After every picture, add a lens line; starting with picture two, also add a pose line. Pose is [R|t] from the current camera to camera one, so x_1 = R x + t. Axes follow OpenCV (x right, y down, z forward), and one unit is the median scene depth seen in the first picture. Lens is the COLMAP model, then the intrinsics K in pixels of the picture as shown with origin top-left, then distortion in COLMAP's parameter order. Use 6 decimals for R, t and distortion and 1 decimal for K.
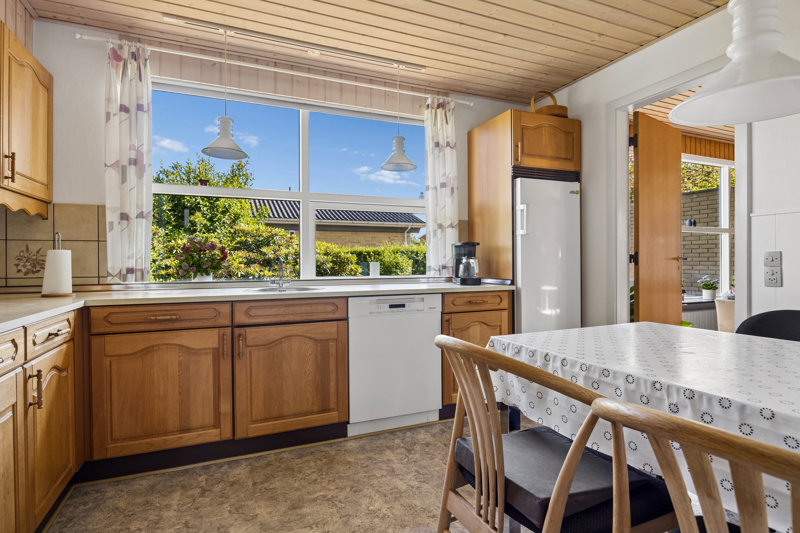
lens RADIAL K [[419.9, 0, 402.2], [0, 419.9, 261.2], [0, 0, 1]] dist [-0.013891, 0.000143]
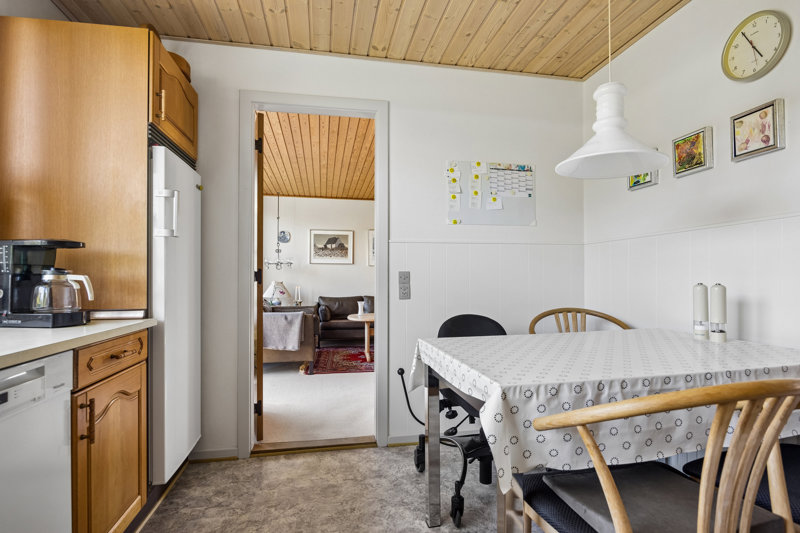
lens RADIAL K [[419.9, 0, 407.3], [0, 419.9, 272.2], [0, 0, 1]] dist [-0.013891, 0.000143]
pose [[0.210081, 0.019756, 0.977484, -0.328543], [0.003050, 0.999778, -0.020862, 0.005061], [-0.977679, 0.007365, 0.209974, 0.667984]]
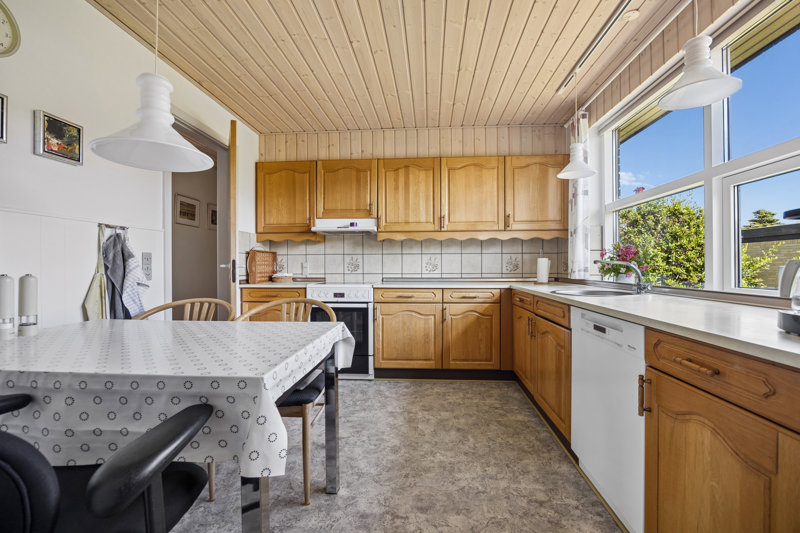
lens RADIAL K [[346.5, 0, 417.3], [0, 346.5, 266.5], [0, 0, 1]] dist [-0.000008, 0.000030]
pose [[-0.430374, 0.007836, -0.902616, 0.742823], [0.003821, 0.999969, 0.006859, -0.002026], [0.902642, -0.000497, -0.430391, 1.129110]]
